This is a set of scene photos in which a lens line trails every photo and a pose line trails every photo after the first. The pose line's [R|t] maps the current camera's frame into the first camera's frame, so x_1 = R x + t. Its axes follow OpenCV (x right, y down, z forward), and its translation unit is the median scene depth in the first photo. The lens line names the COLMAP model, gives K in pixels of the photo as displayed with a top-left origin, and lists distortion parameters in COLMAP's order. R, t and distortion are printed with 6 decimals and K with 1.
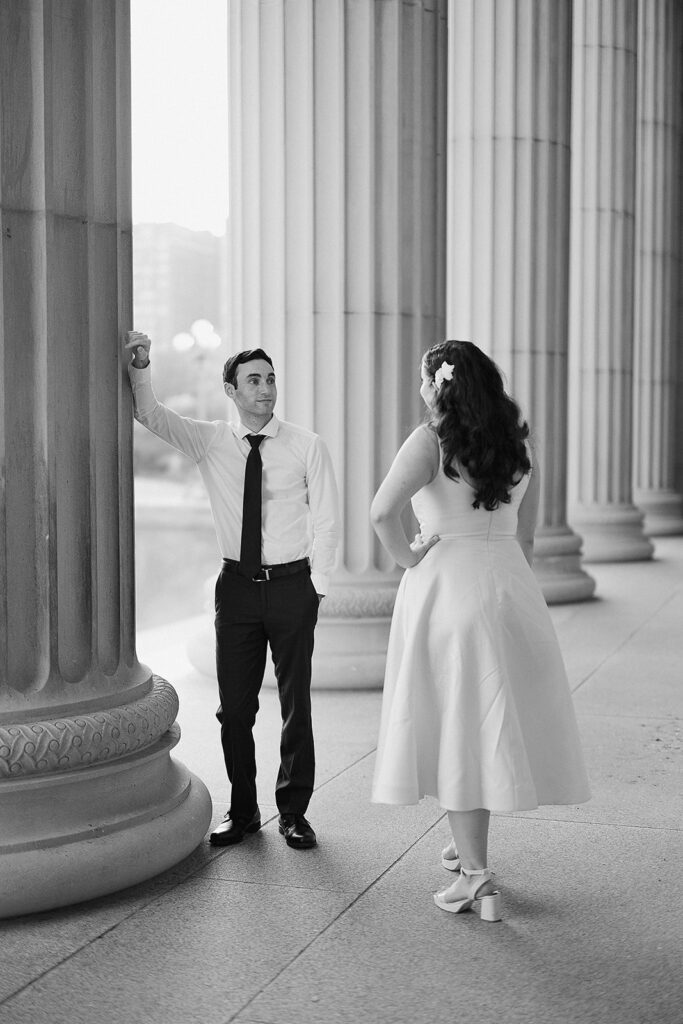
lens RADIAL K [[1422.5, 0, 341.5], [0, 1422.5, 512.0], [0, 0, 1]] dist [-0.012039, 0.024979]
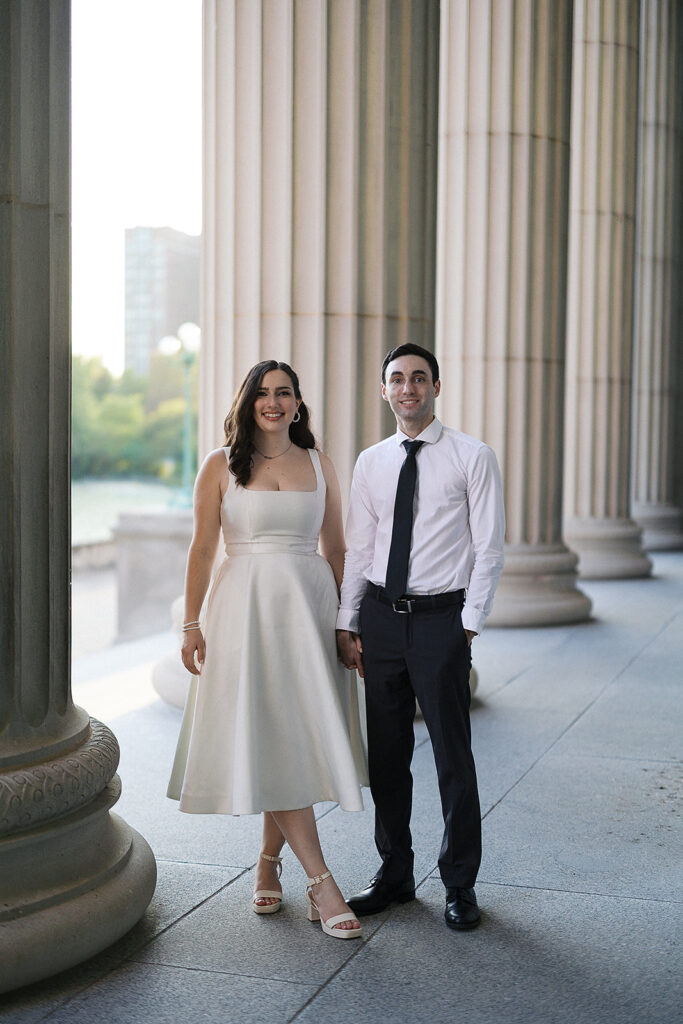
lens RADIAL K [[1422.5, 0, 341.5], [0, 1422.5, 512.0], [0, 0, 1]] dist [-0.012039, 0.024979]
pose [[0.999946, 0.009676, 0.003865, 0.015496], [-0.009659, 0.999943, -0.004509, -0.011138], [-0.003908, 0.004471, 0.999982, 0.111728]]
